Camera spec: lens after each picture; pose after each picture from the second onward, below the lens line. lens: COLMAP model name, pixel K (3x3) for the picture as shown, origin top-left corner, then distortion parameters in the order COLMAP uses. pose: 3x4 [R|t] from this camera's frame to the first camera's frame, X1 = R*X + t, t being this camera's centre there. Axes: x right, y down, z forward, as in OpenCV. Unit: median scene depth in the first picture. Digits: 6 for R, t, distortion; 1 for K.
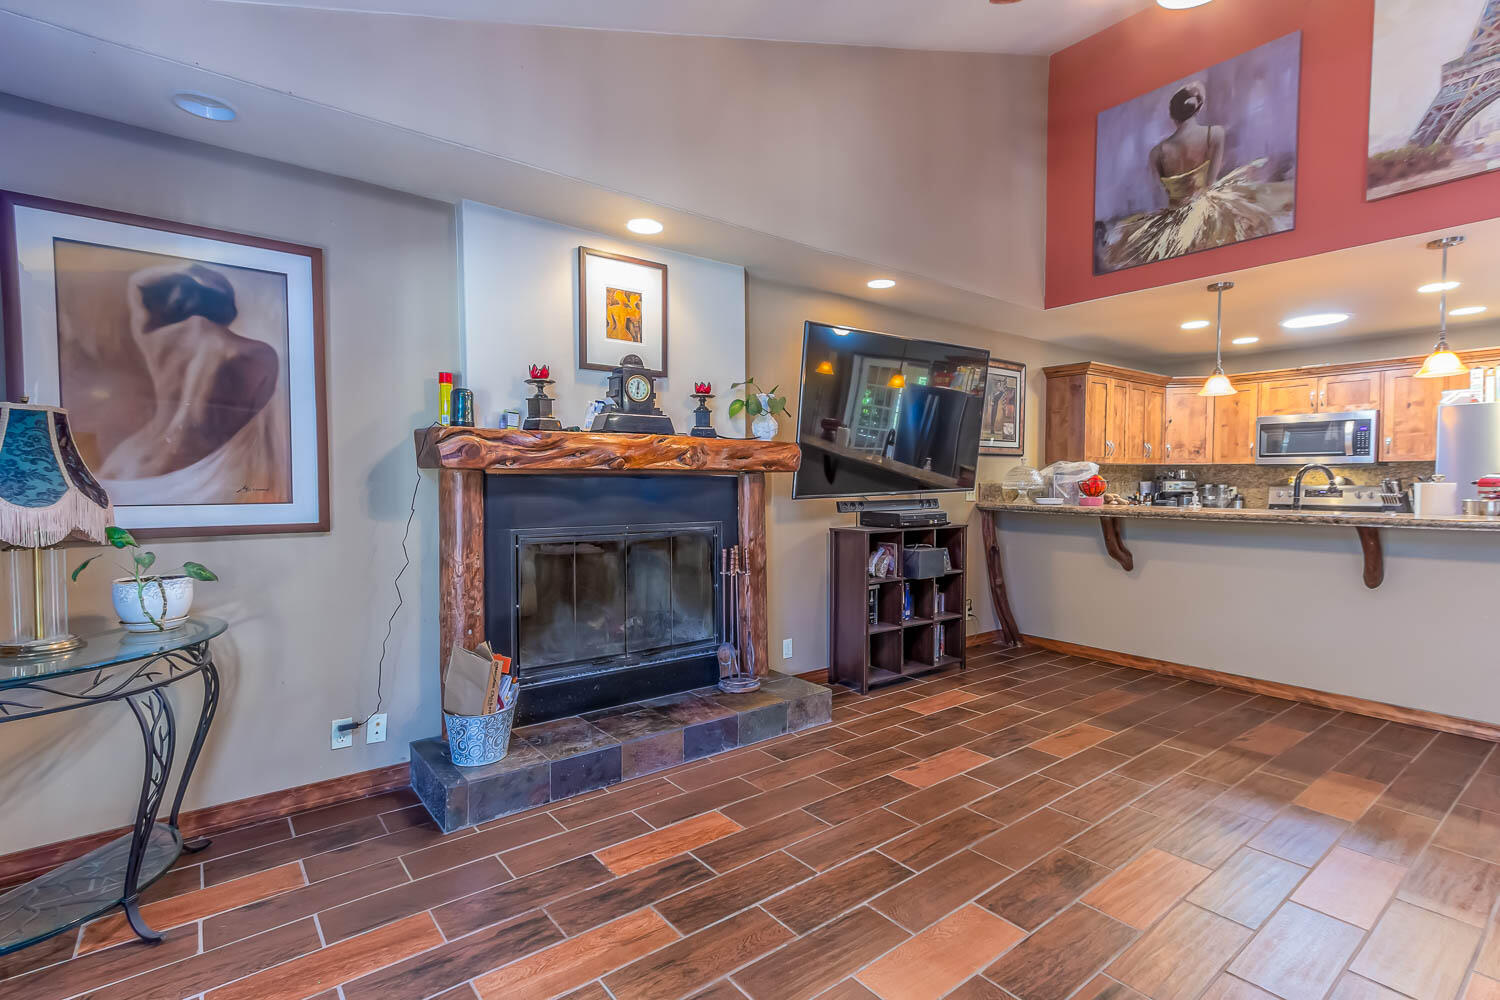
lens RADIAL K [[700.5, 0, 720.1], [0, 700.5, 505.9], [0, 0, 1]] dist [0.009010, -0.001616]
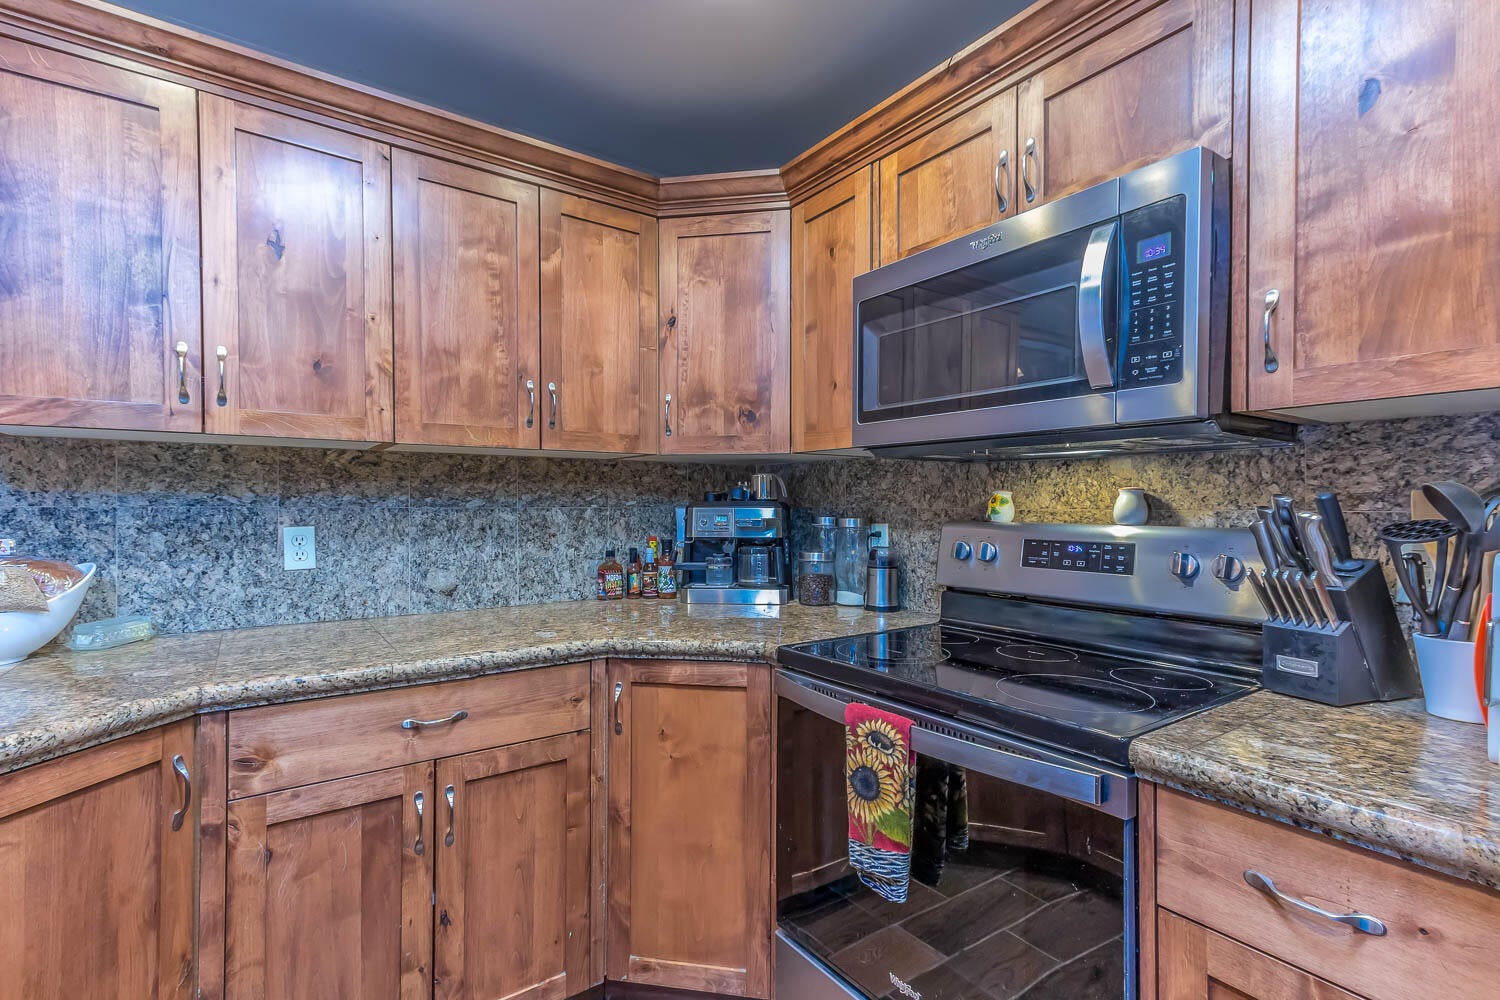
lens RADIAL K [[704.1, 0, 743.0], [0, 704.1, 507.7], [0, 0, 1]] dist [0.005283, 0.000717]
pose [[0.999795, 0.003636, -0.019917, 0.799721], [-0.004312, 0.999413, -0.033978, -0.027968], [0.019782, 0.034057, 0.999224, 0.797933]]
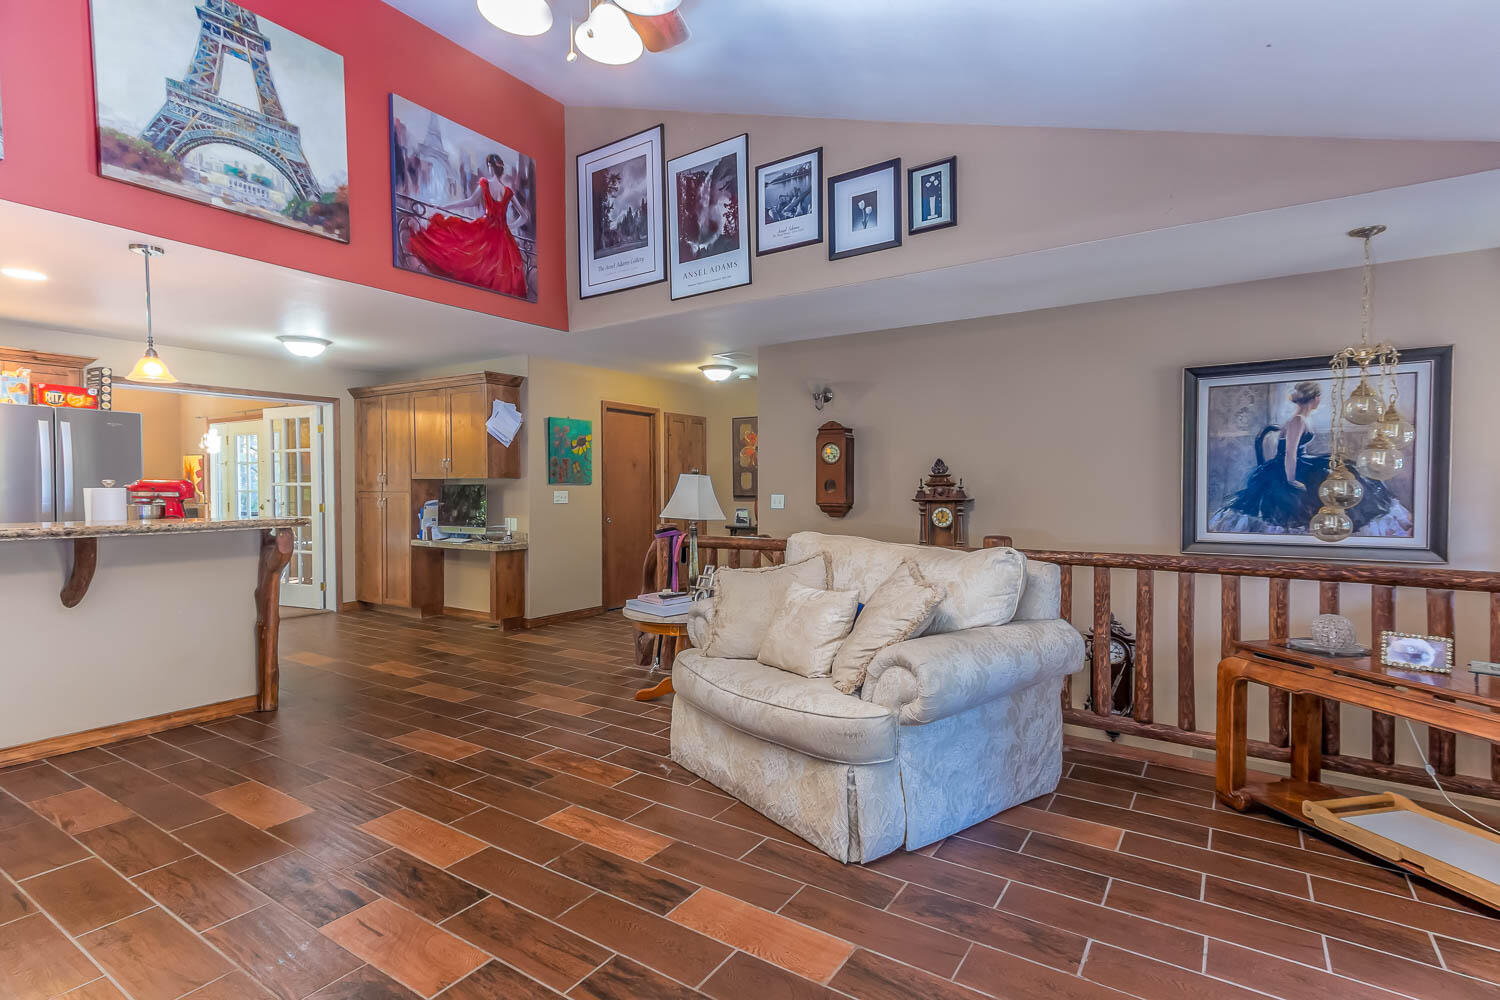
lens RADIAL K [[700.5, 0, 745.0], [0, 700.5, 506.8], [0, 0, 1]] dist [0.009010, -0.001616]
pose [[-0.348578, -0.022516, 0.937009, -0.139057], [0.030749, 0.998899, 0.035443, -0.010080], [-0.936775, 0.041167, -0.347502, 0.356201]]
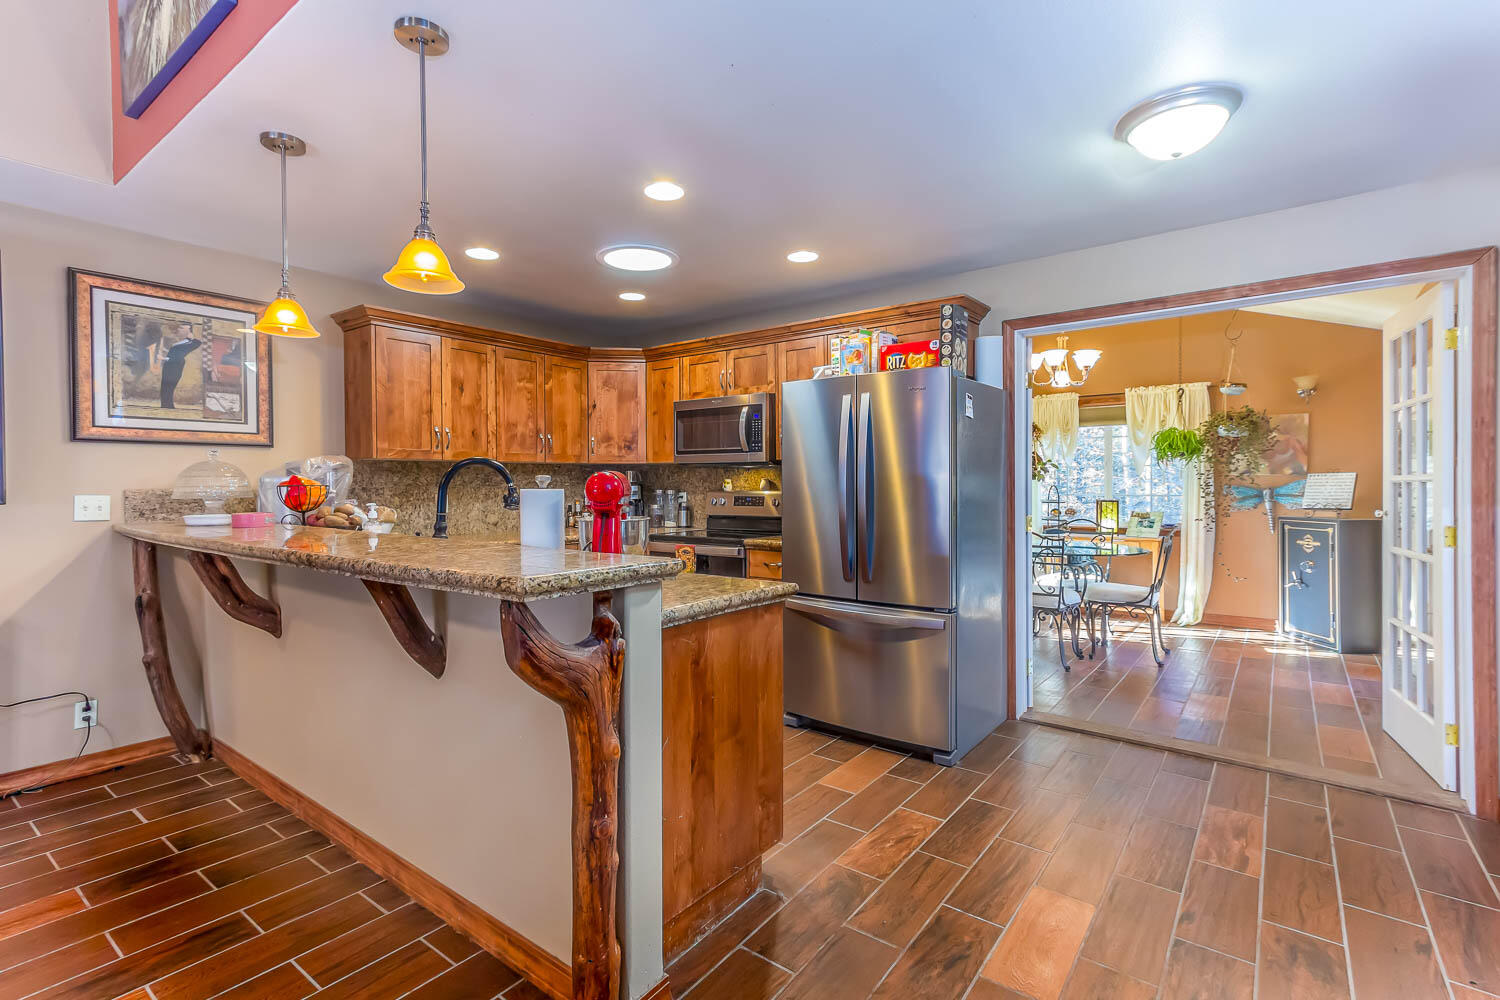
lens RADIAL K [[700.5, 0, 749.4], [0, 700.5, 488.9], [0, 0, 1]] dist [0.009010, -0.001616]
pose [[0.960233, -0.003561, 0.279178, 0.694116], [0.012121, 0.999508, -0.028942, -0.009408], [-0.278938, 0.031174, 0.959803, 0.277450]]
